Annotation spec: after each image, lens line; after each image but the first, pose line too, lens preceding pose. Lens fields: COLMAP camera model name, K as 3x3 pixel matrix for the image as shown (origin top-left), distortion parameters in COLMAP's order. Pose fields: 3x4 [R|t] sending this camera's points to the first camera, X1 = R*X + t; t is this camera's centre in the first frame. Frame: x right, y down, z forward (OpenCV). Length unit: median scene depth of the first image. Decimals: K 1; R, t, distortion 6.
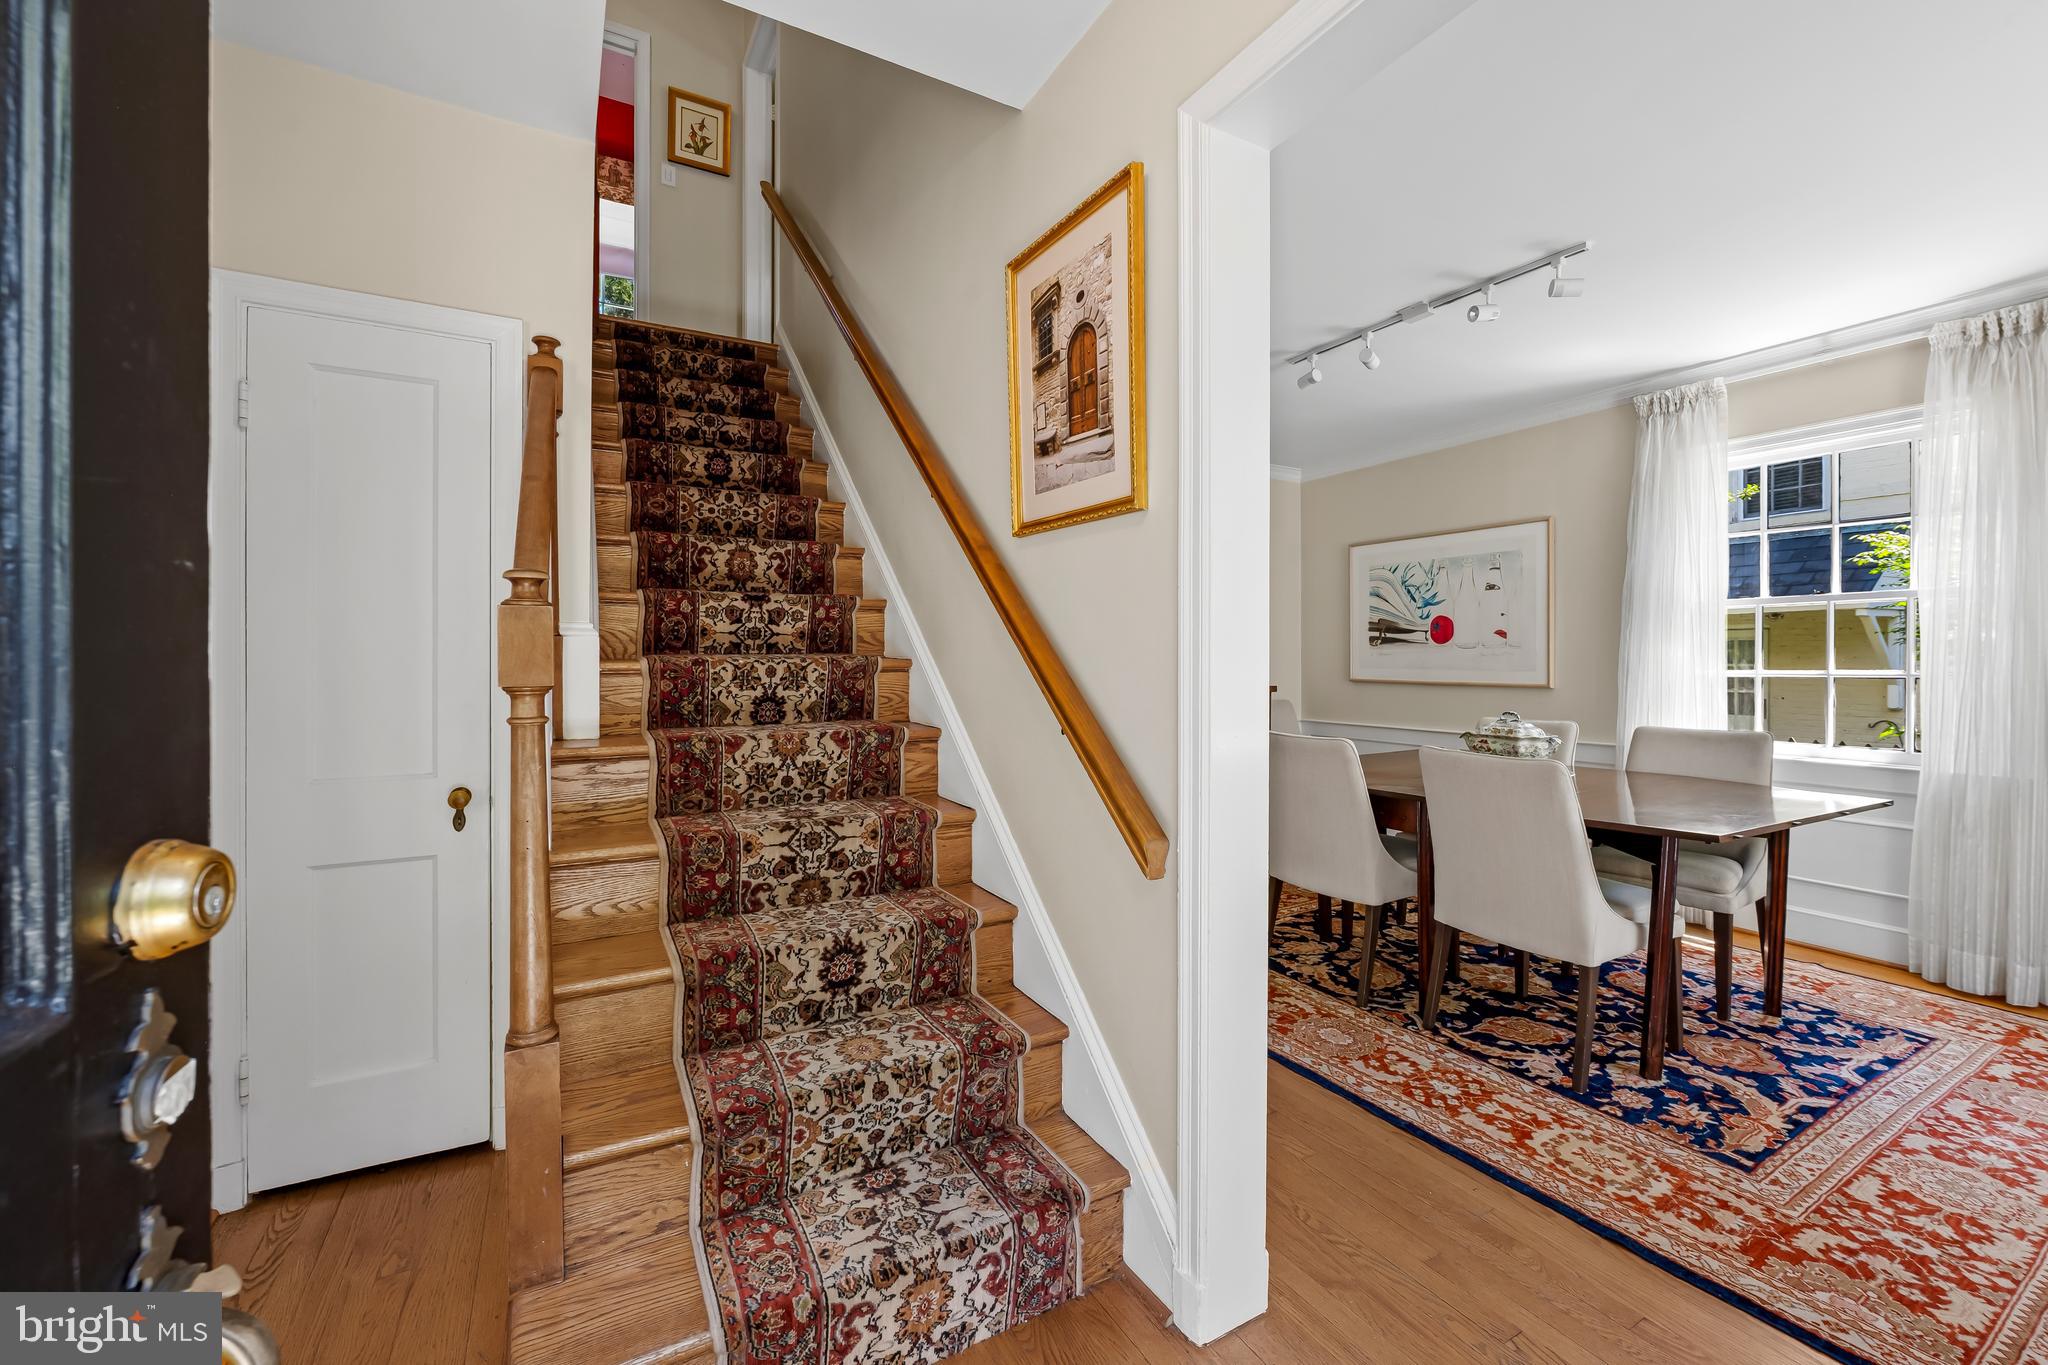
lens RADIAL K [[828.0, 0, 1023.9], [0, 828.0, 657.5], [0, 0, 1]] dist [-0.006589, 0.000318]
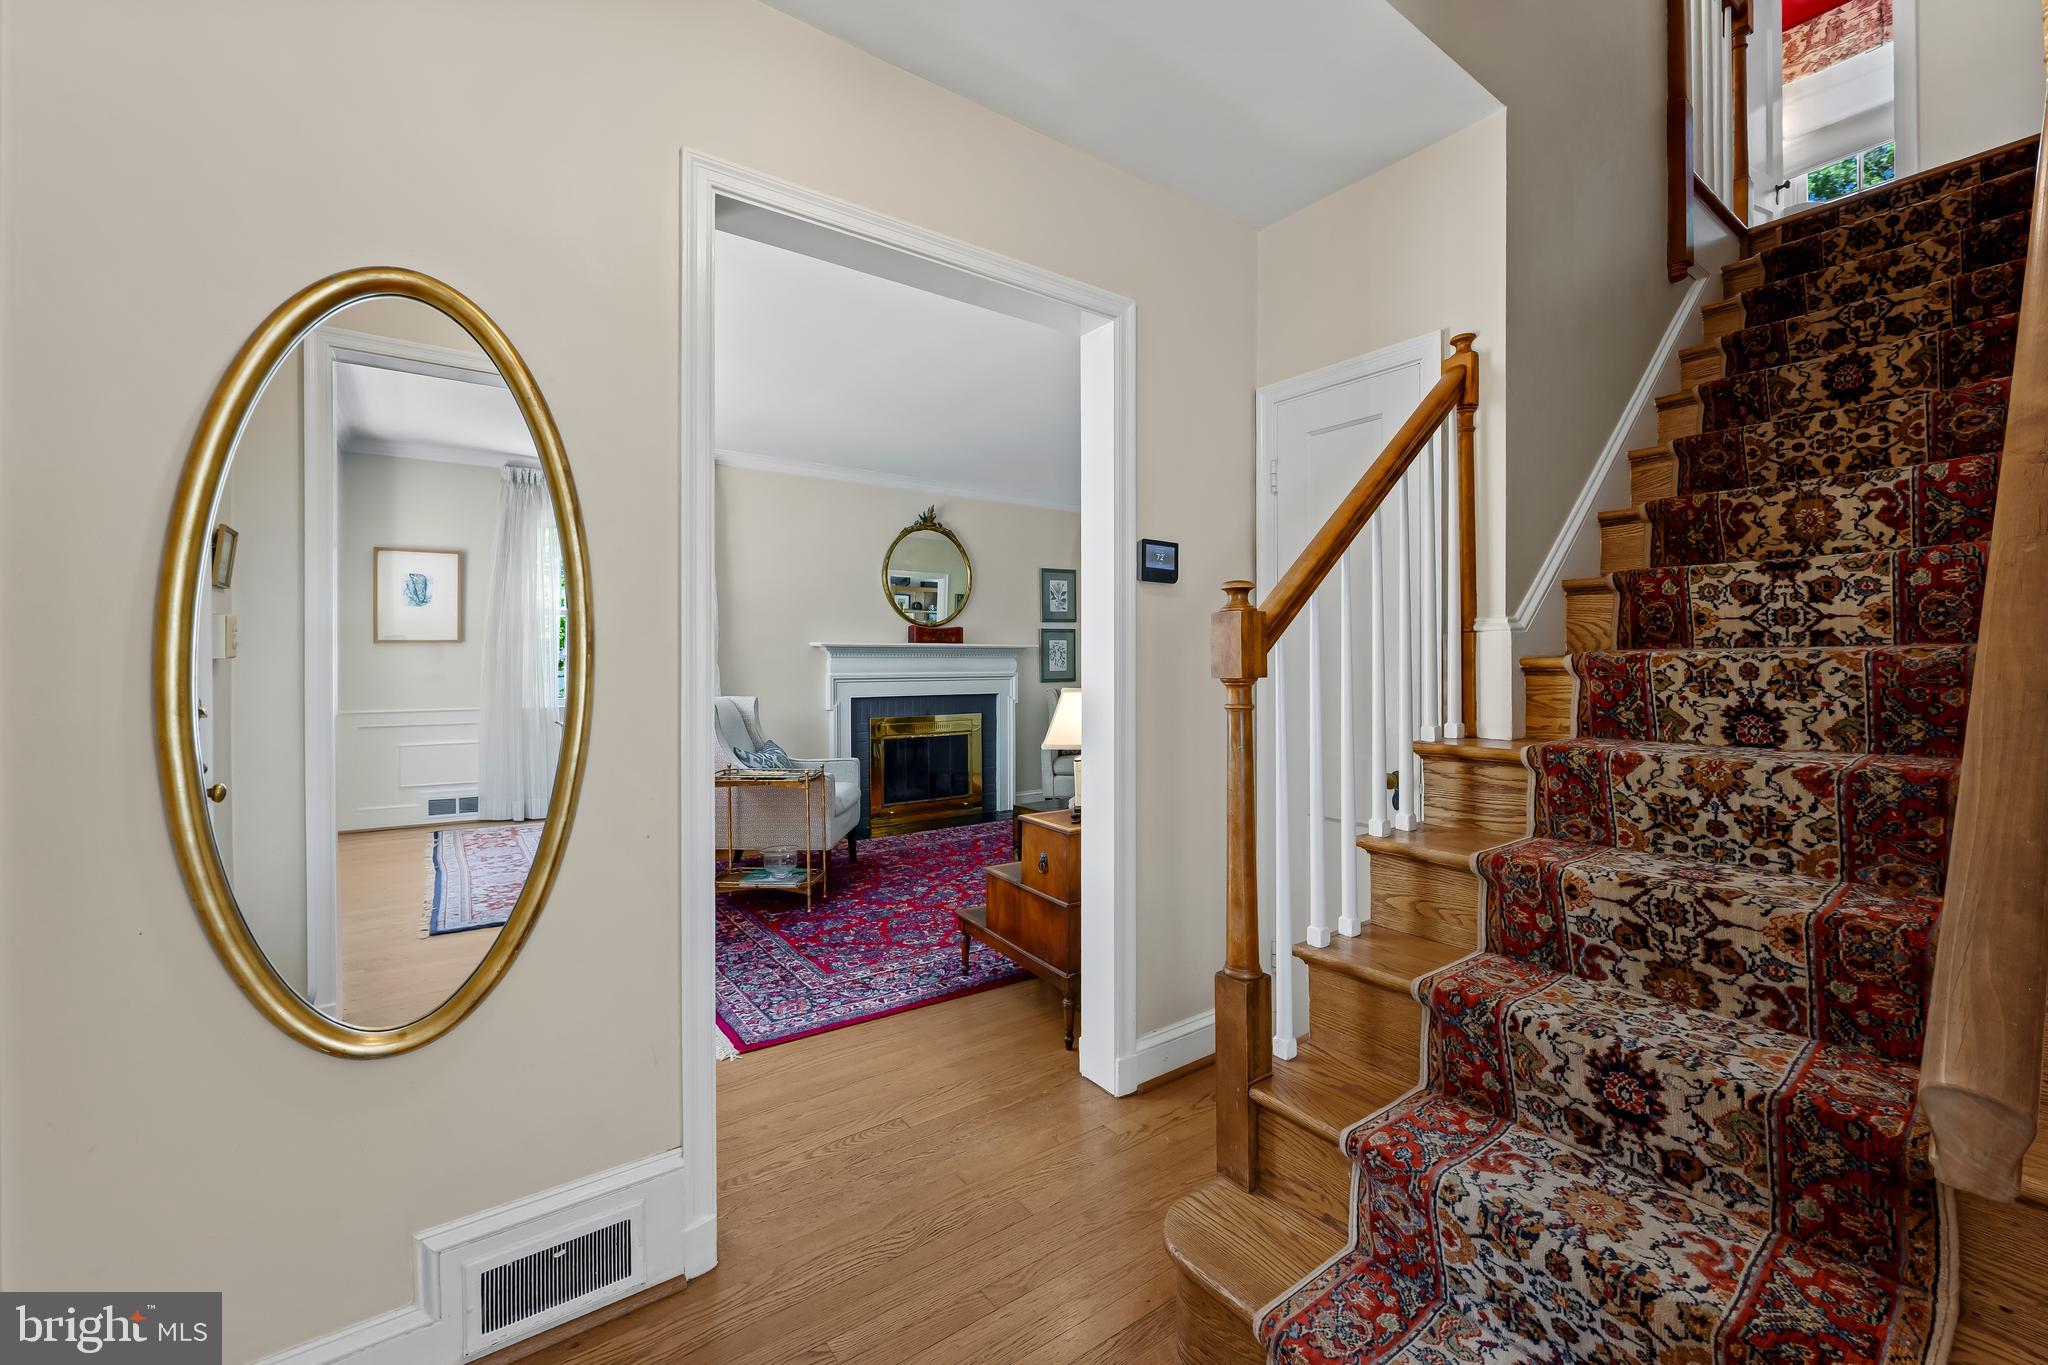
lens RADIAL K [[828.0, 0, 1023.9], [0, 828.0, 657.5], [0, 0, 1]] dist [-0.006589, 0.000318]
pose [[0.117868, -0.004233, -0.993020, 0.342093], [0.005200, 0.999980, -0.003646, 0.004862], [0.993016, -0.004734, 0.117887, 0.340470]]
